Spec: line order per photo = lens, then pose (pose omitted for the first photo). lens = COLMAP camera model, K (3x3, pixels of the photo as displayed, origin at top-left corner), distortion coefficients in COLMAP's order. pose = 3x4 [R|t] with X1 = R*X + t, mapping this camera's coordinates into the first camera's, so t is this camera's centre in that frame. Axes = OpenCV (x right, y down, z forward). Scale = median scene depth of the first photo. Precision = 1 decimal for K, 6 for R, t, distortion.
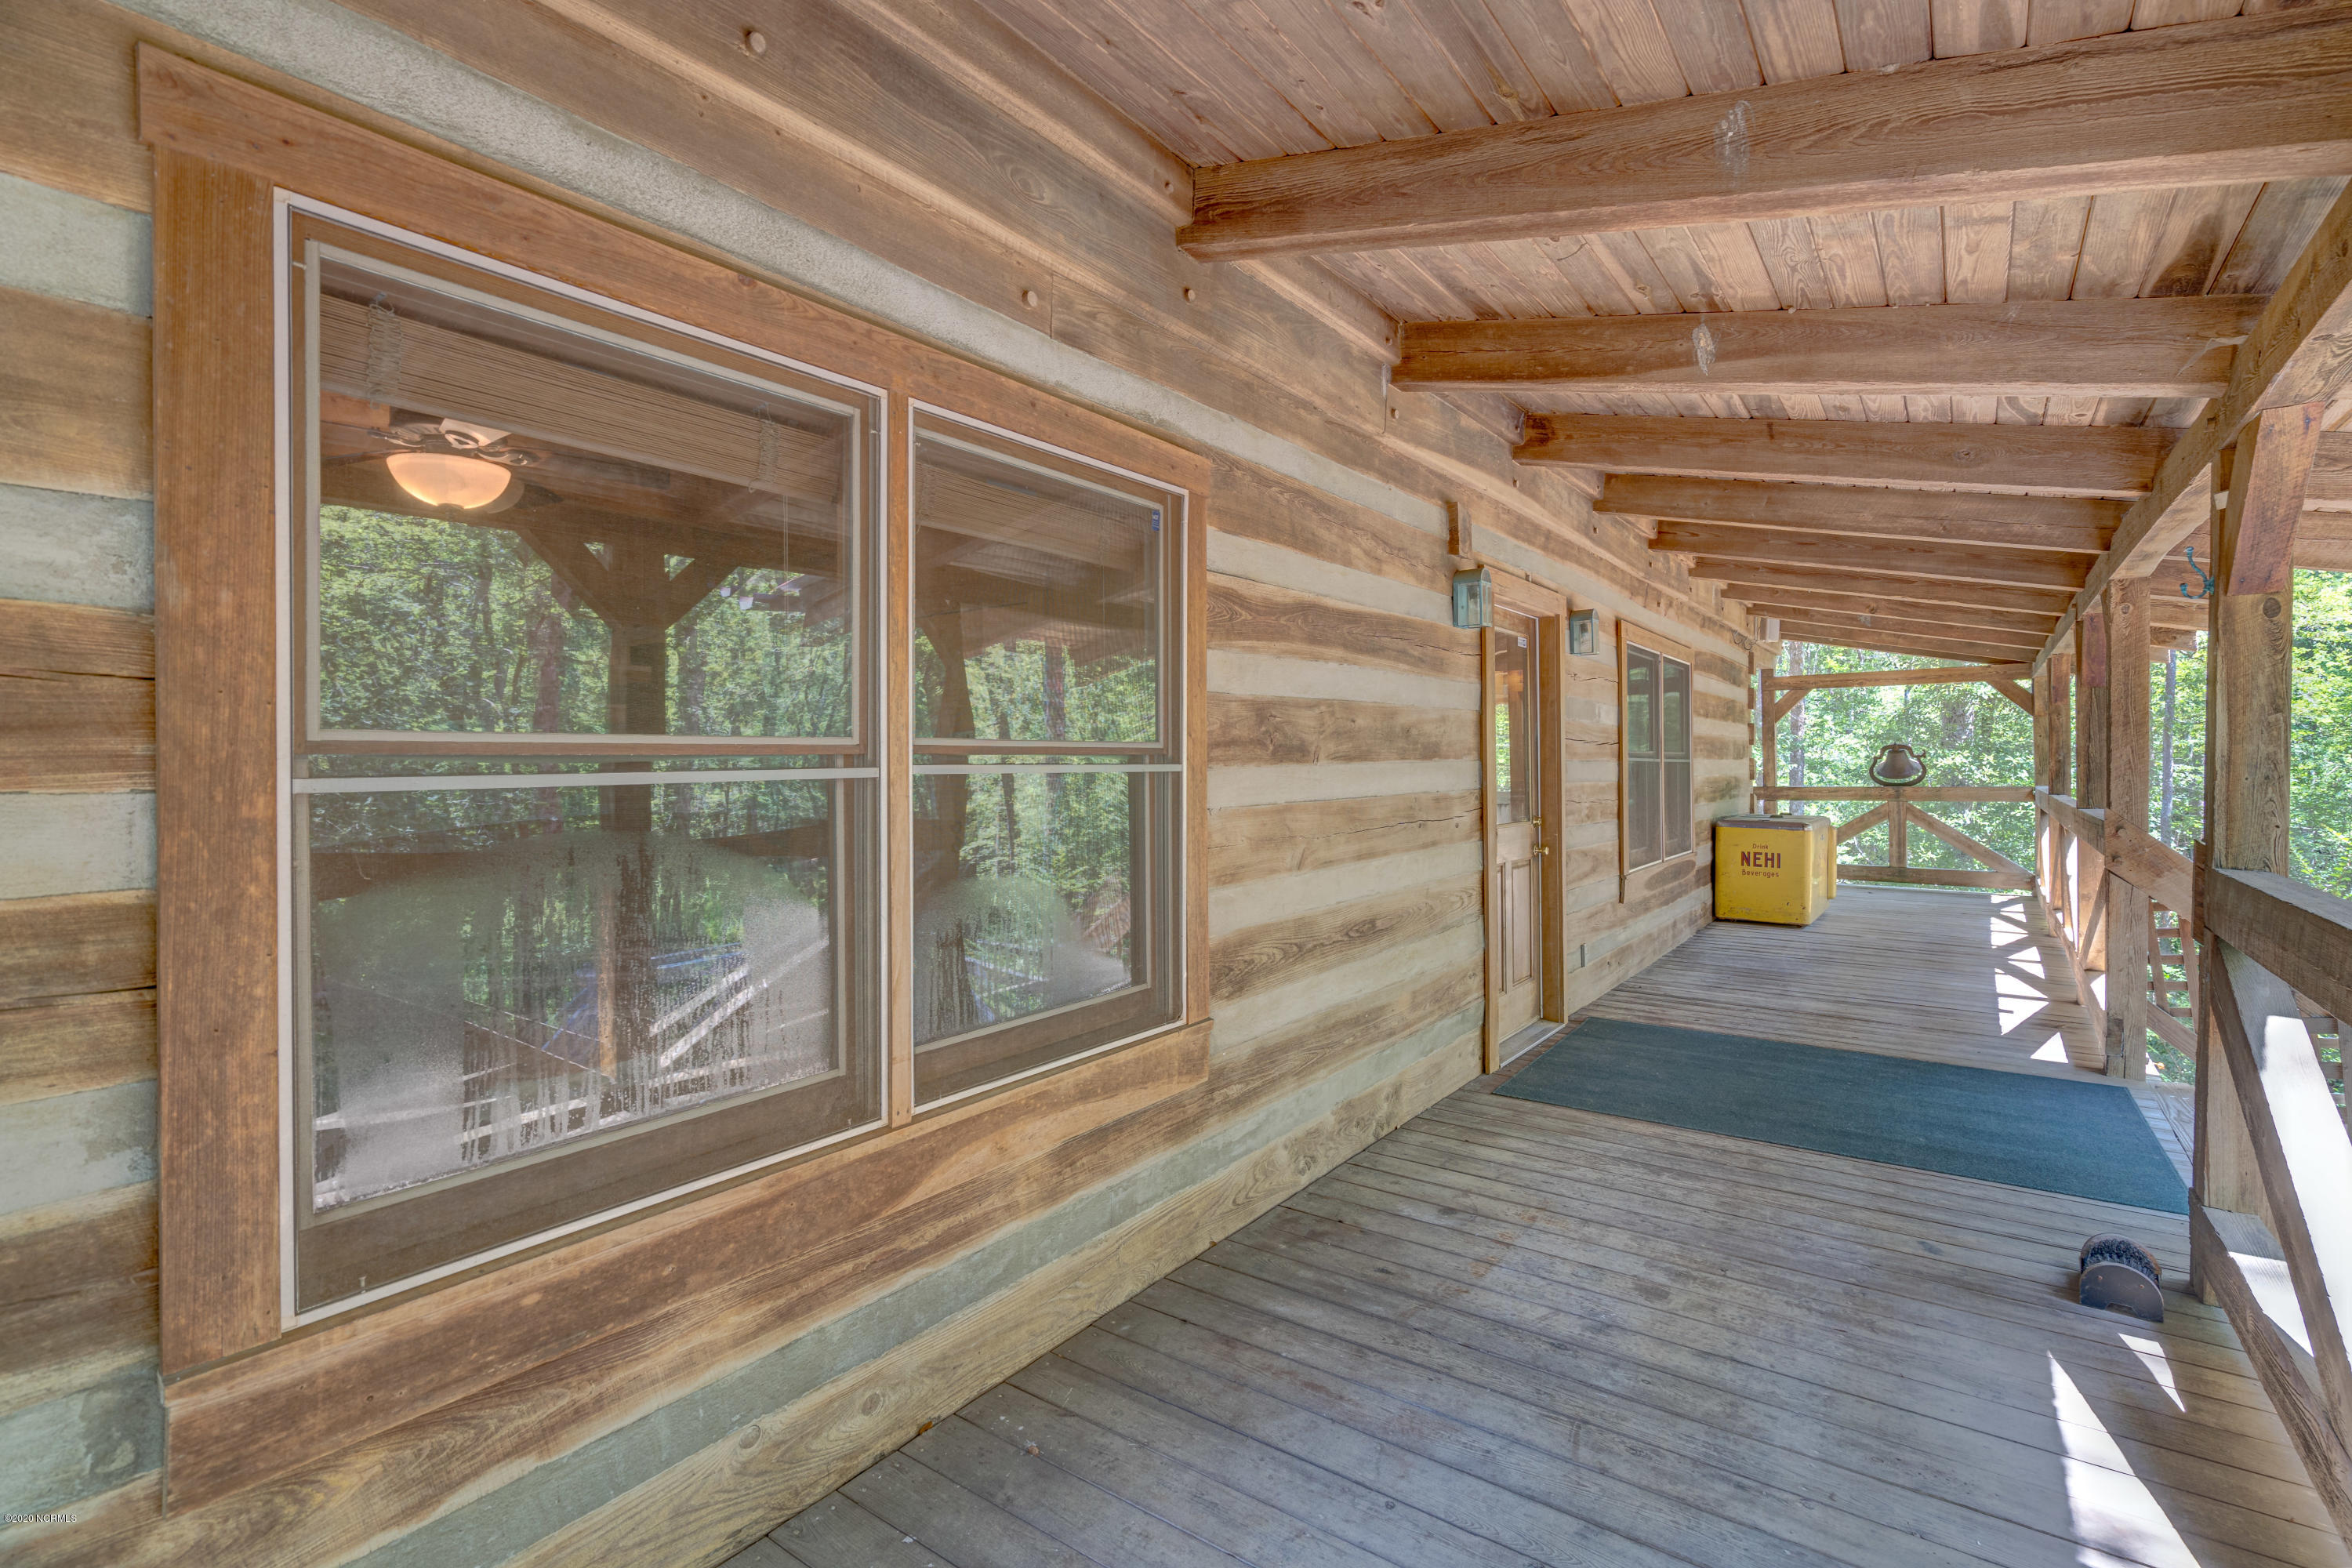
lens RADIAL K [[1077.9, 0, 1179.0], [0, 1077.9, 769.7], [0, 0, 1]] dist [-0.011230, 0.000212]
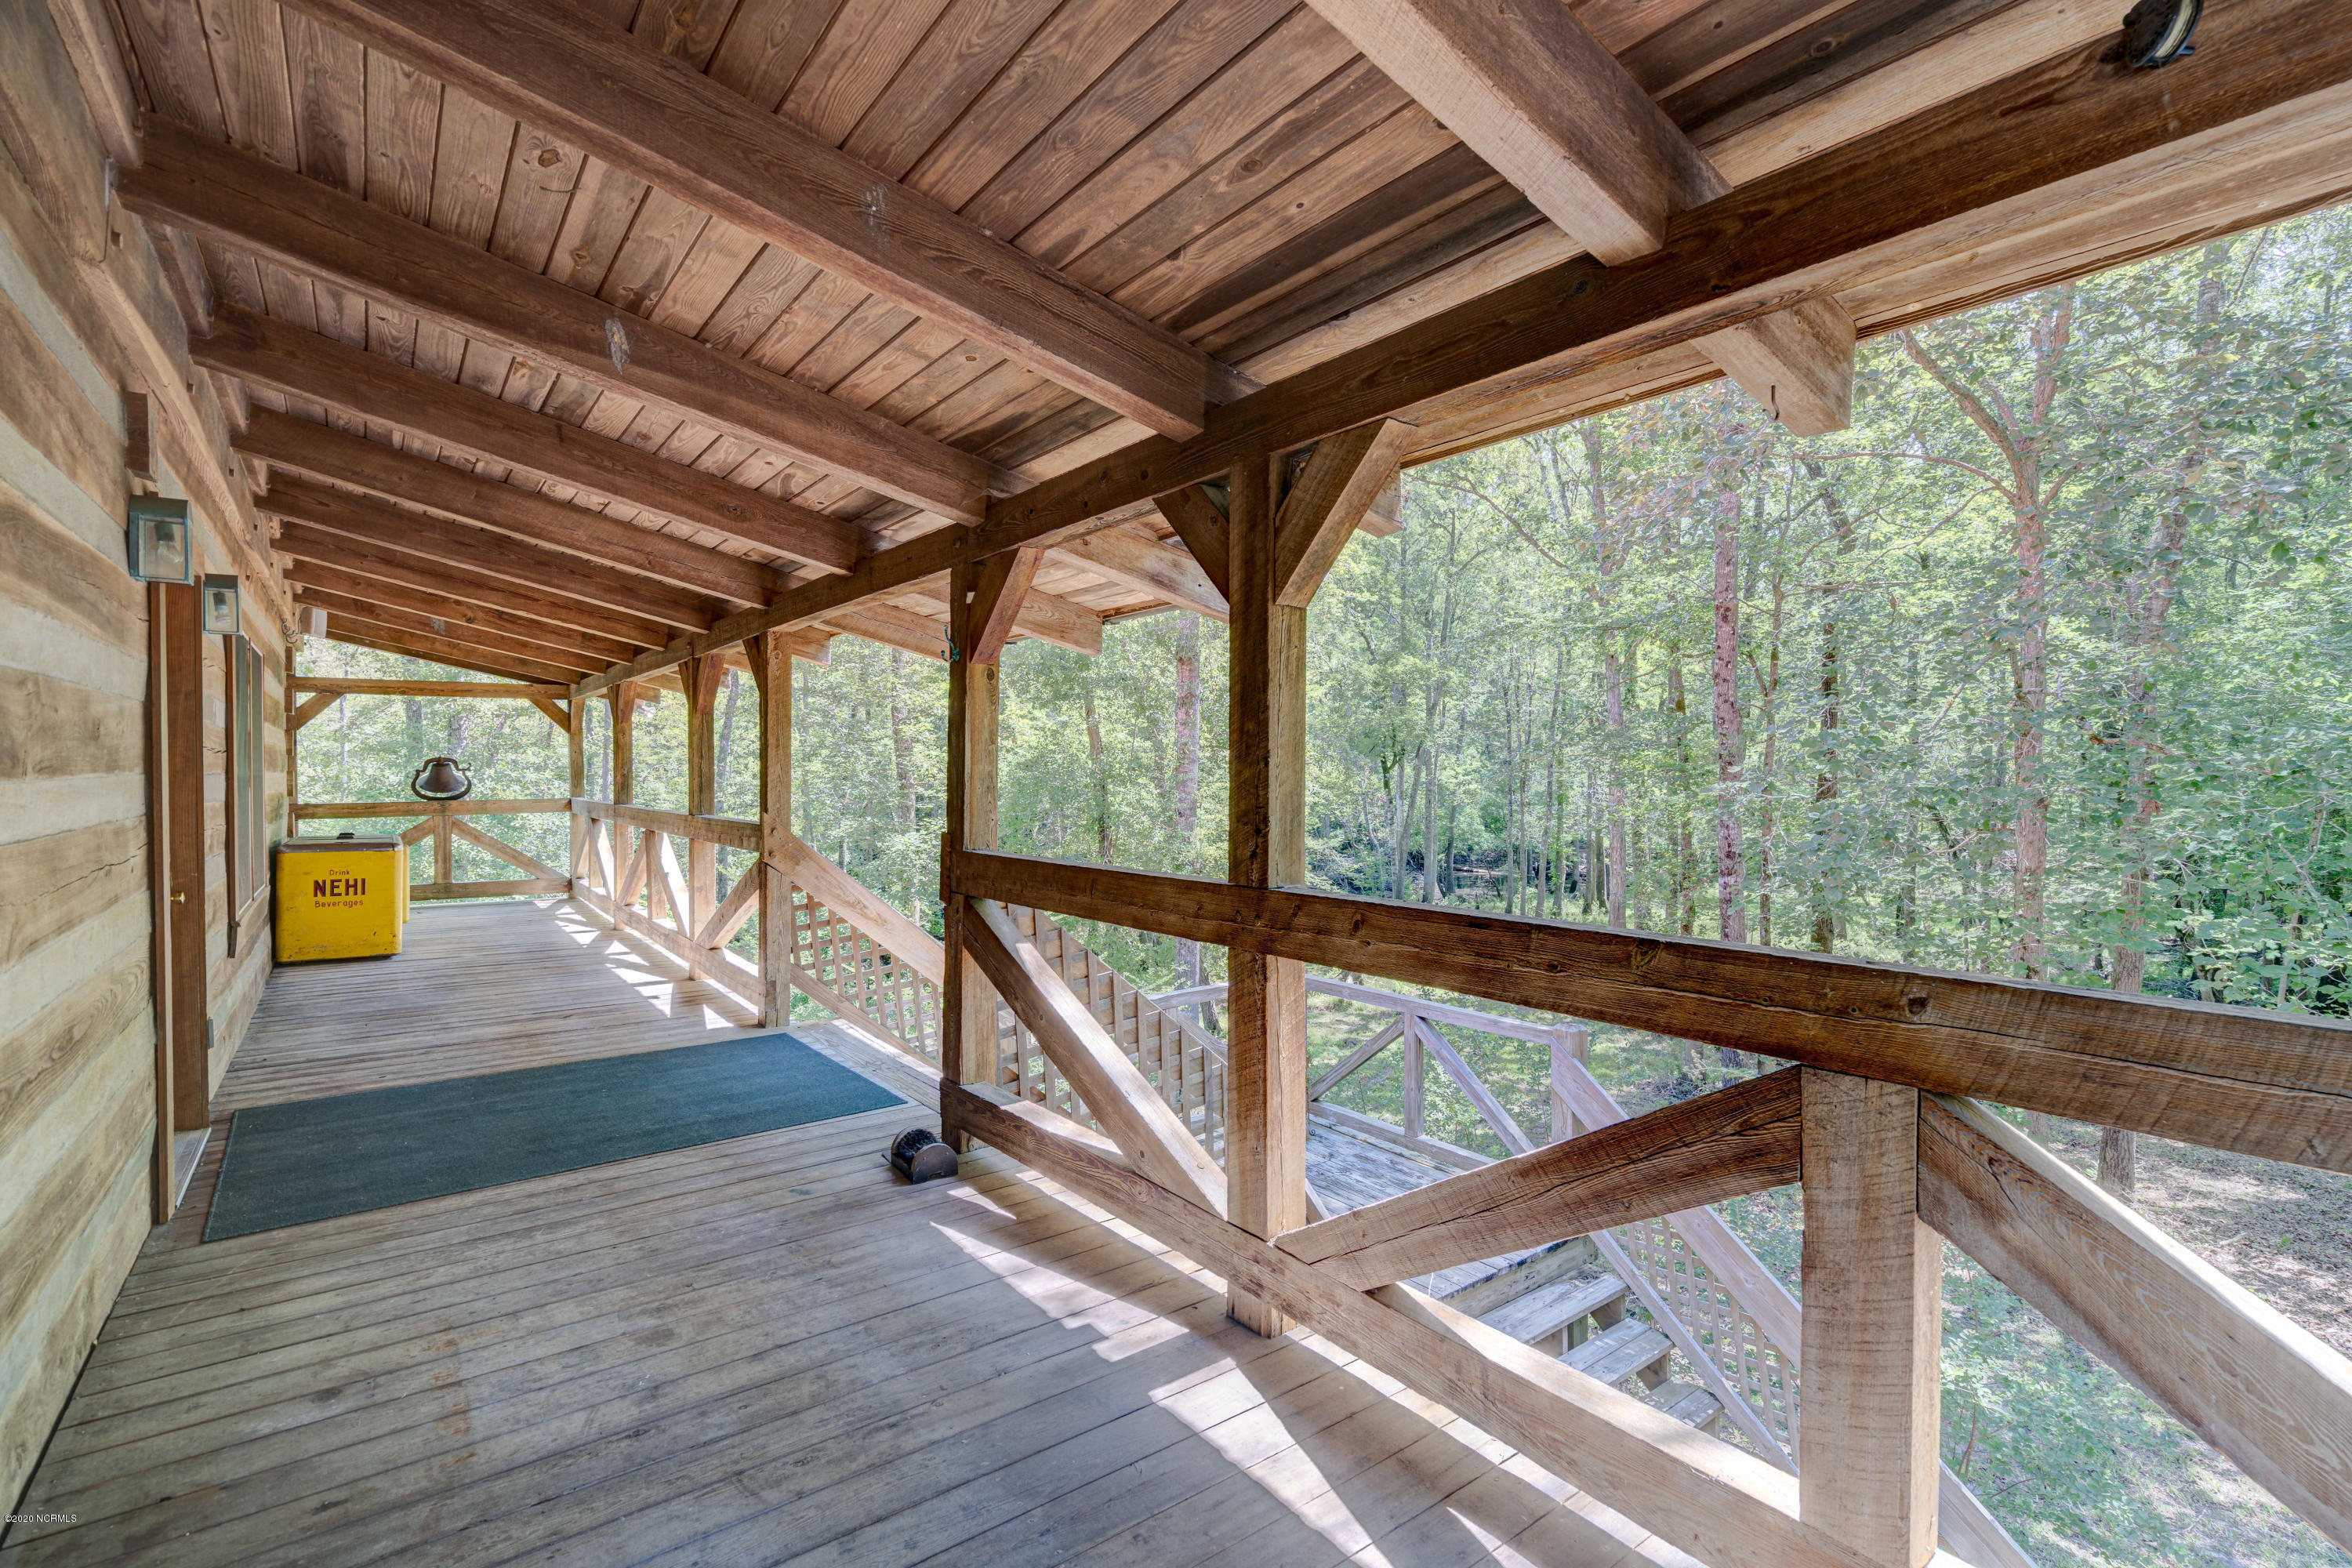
lens RADIAL K [[1082.0, 0, 1203.3], [0, 1082.0, 778.9], [0, 0, 1]] dist [-0.002382, 0.000086]
pose [[0.277180, -0.002223, 0.960816, -0.256996], [0.005738, 0.999983, 0.000658, -0.002327], [-0.960801, 0.005331, 0.277188, 0.204046]]
